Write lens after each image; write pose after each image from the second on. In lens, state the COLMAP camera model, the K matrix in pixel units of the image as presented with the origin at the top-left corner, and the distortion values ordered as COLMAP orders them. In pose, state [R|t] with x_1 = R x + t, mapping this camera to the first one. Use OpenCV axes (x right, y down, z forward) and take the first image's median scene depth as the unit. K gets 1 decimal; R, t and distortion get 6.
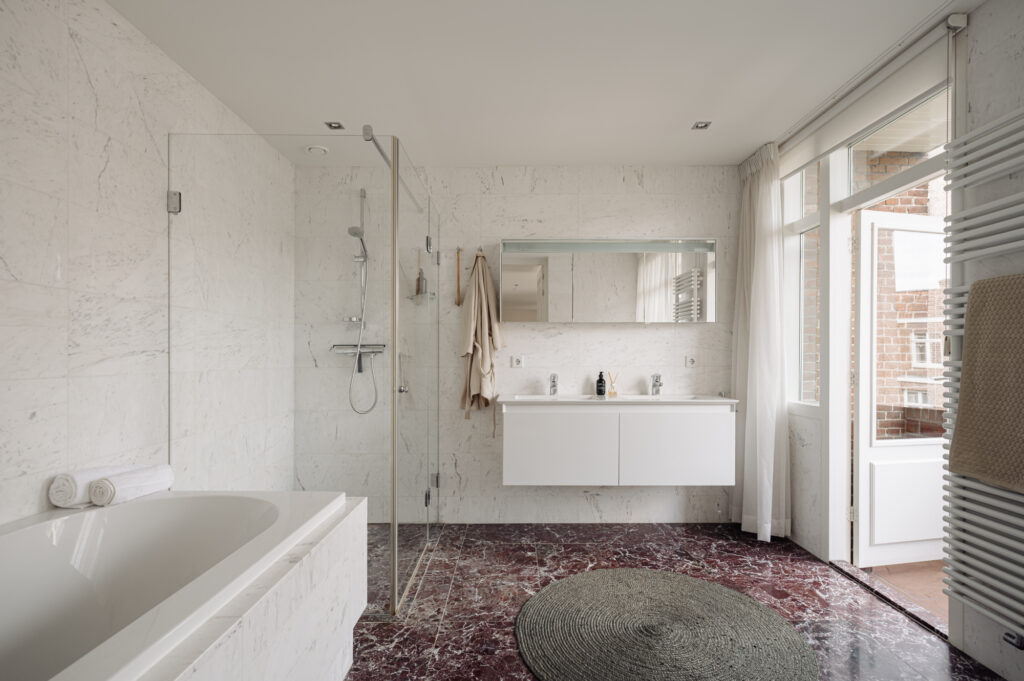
lens RADIAL K [[497.1, 0, 511.1], [0, 497.1, 358.1], [0, 0, 1]] dist [0.000927, 0.000118]
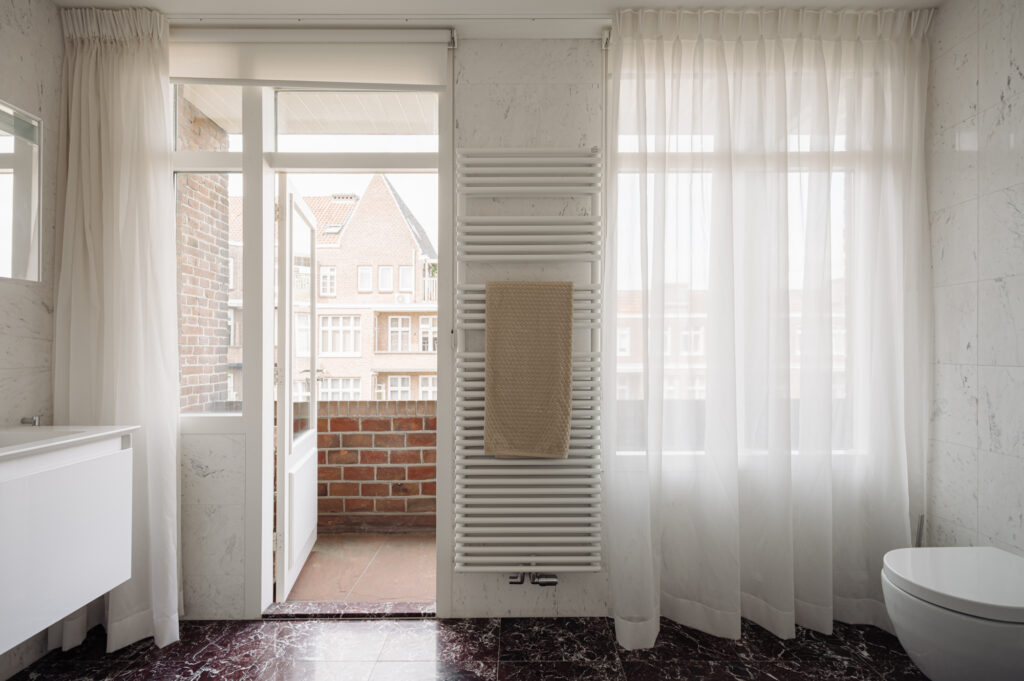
lens RADIAL K [[471.5, 0, 511.3], [0, 471.5, 350.7], [0, 0, 1]] dist [-0.001285, -0.001049]
pose [[-0.006561, -0.002415, 0.999976, -0.079220], [0.005454, 0.999982, 0.002451, 0.000132], [-0.999964, 0.005470, -0.006548, 0.539681]]
